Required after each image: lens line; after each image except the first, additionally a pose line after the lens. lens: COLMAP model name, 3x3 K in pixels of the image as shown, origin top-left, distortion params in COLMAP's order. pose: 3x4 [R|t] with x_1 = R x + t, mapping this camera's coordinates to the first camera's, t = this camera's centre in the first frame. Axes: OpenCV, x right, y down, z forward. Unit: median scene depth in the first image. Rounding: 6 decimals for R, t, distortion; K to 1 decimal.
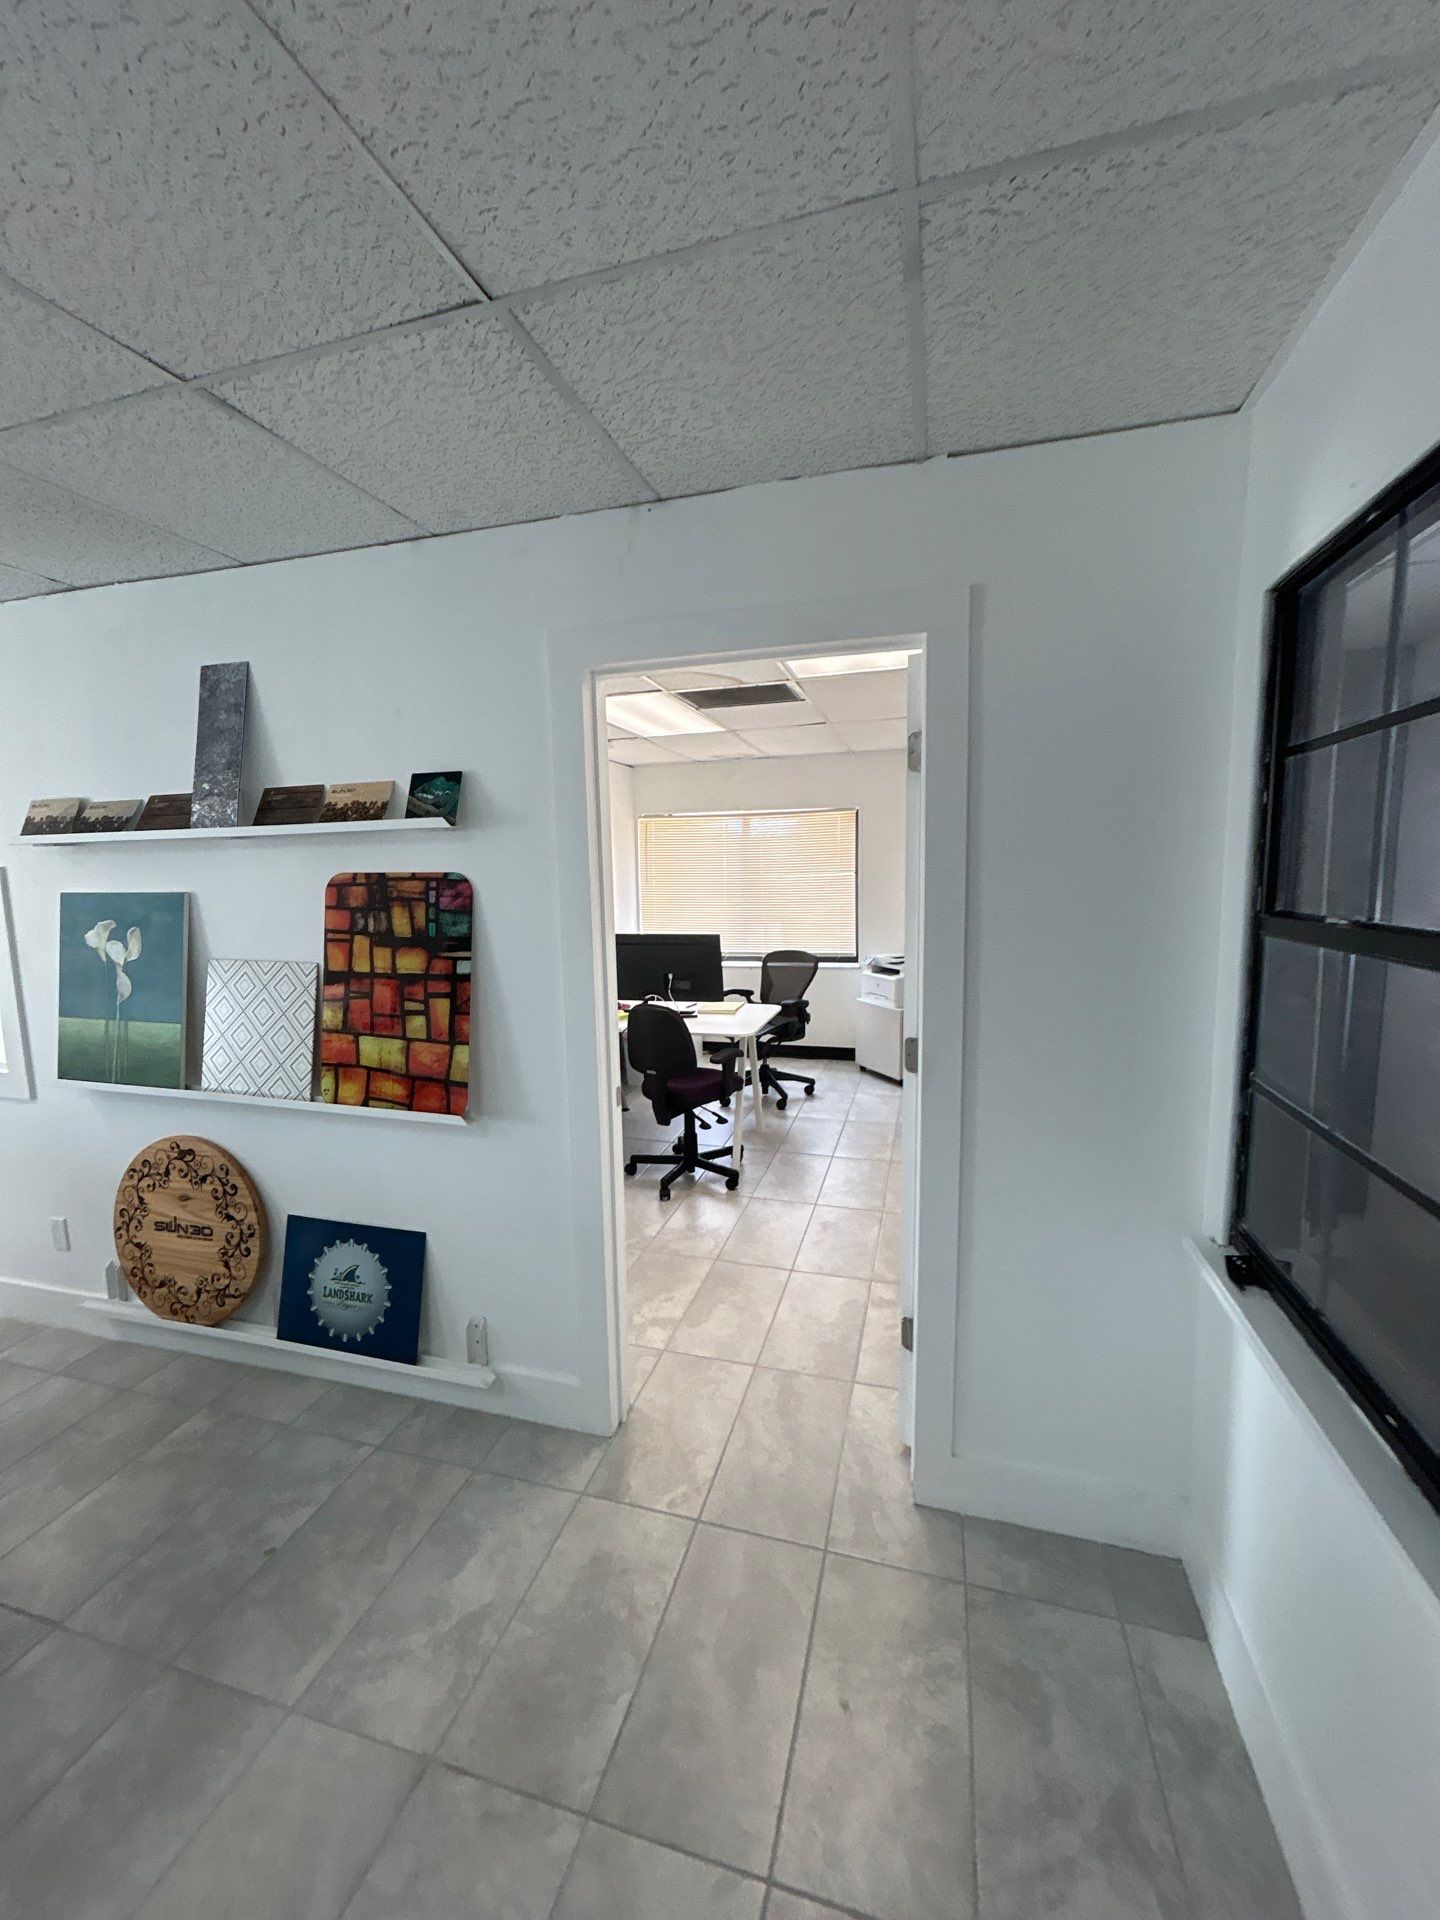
lens RADIAL K [[770.1, 0, 720.0], [0, 770.1, 960.0], [0, 0, 1]] dist [-0.002229, -0.000273]
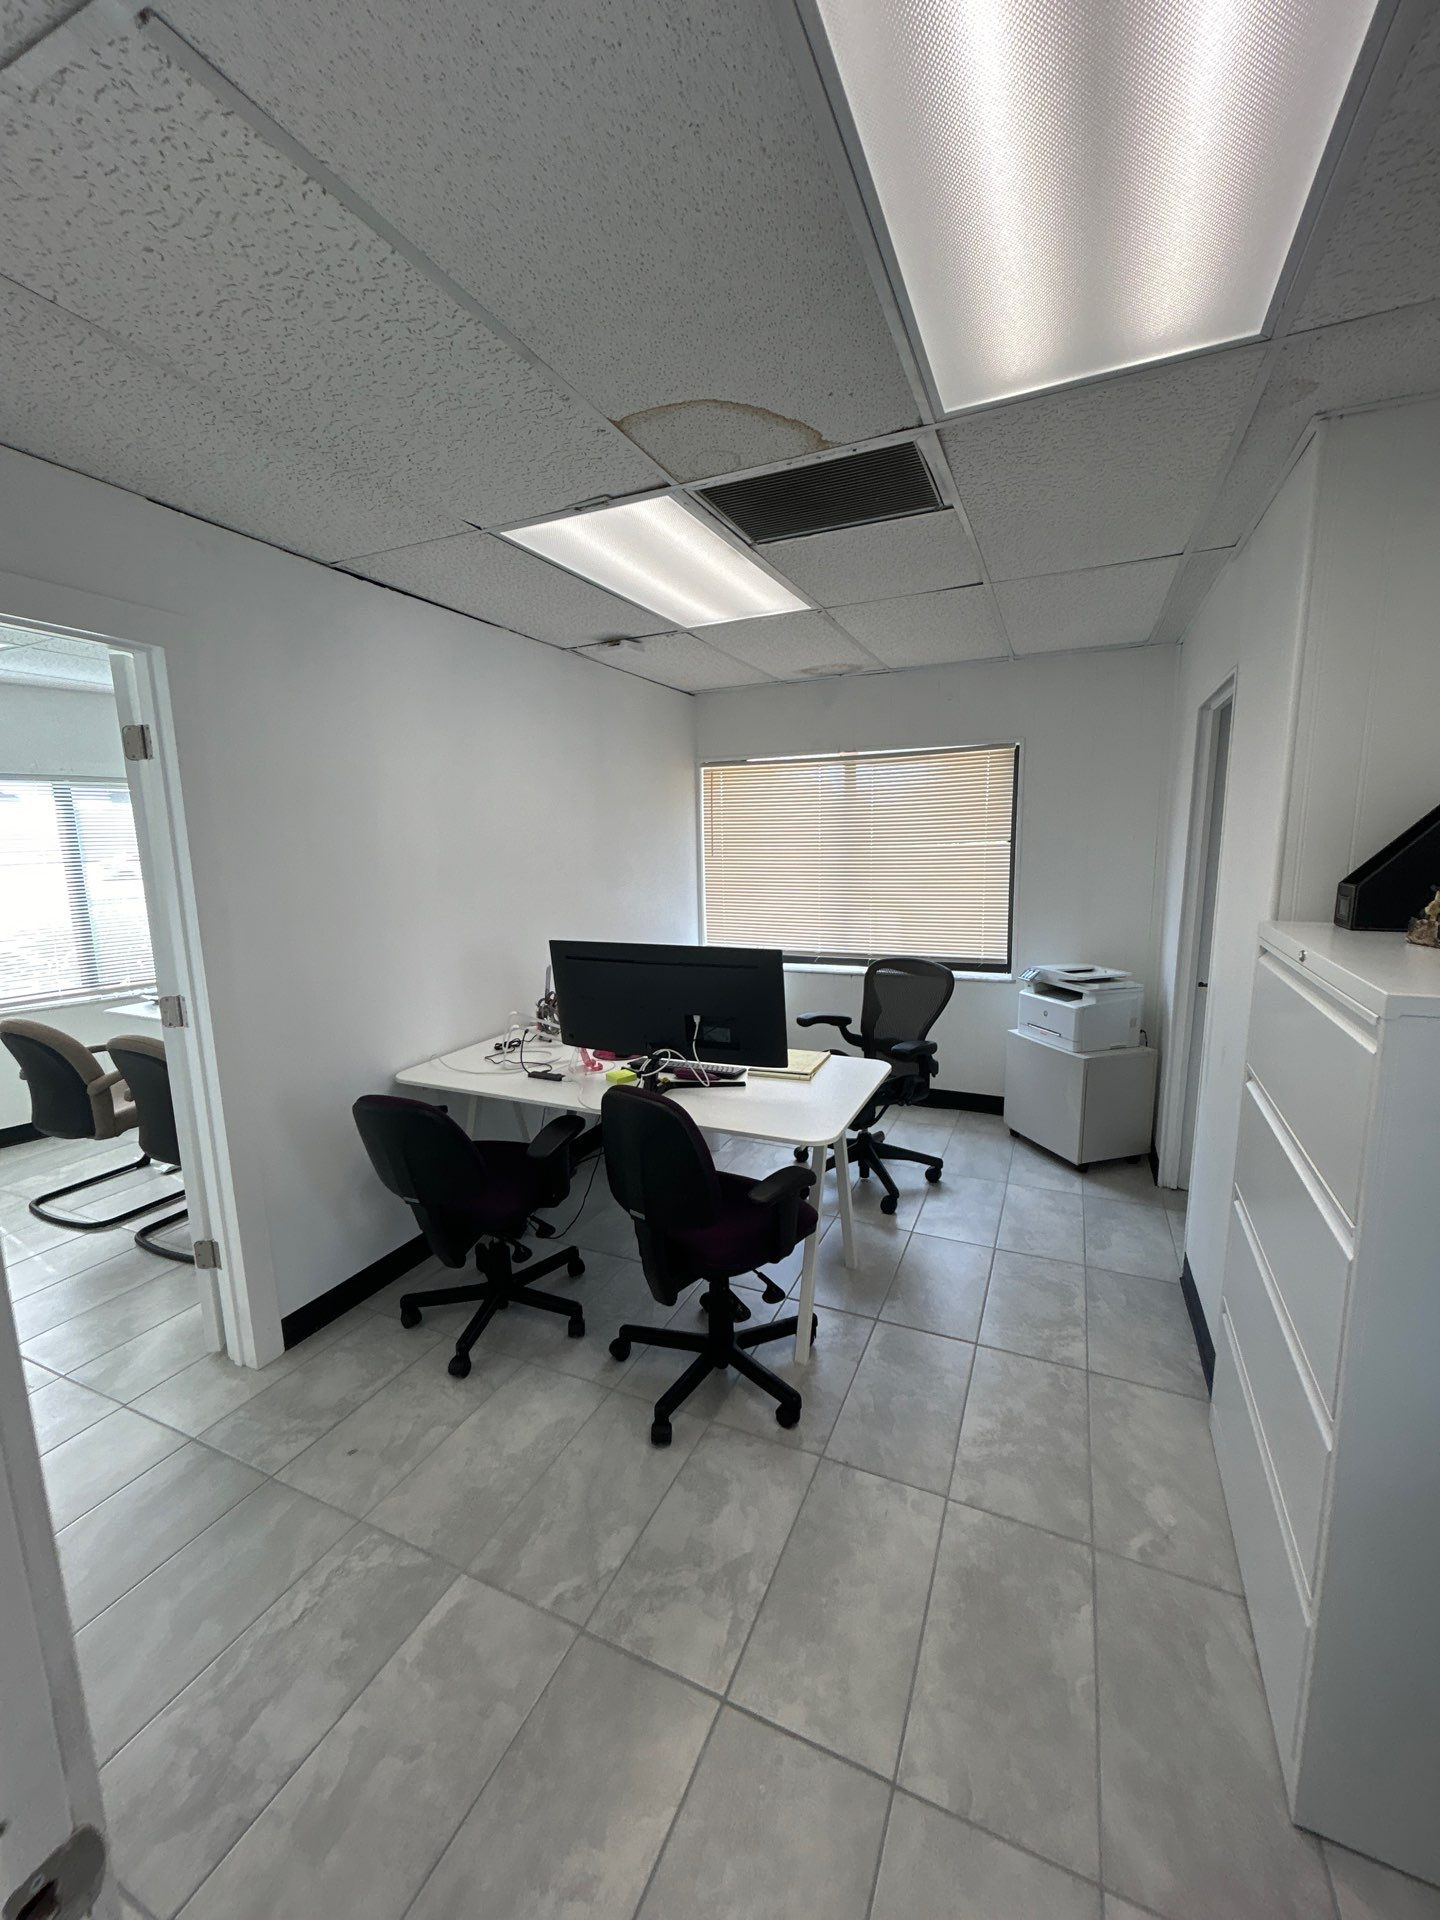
lens RADIAL K [[770.1, 0, 720.0], [0, 770.1, 960.0], [0, 0, 1]] dist [-0.002229, -0.000273]
pose [[0.988741, 0.022829, -0.147888, 0.030893], [-0.017128, 0.999064, 0.039712, -0.038018], [0.148657, -0.036732, 0.988206, 0.350605]]
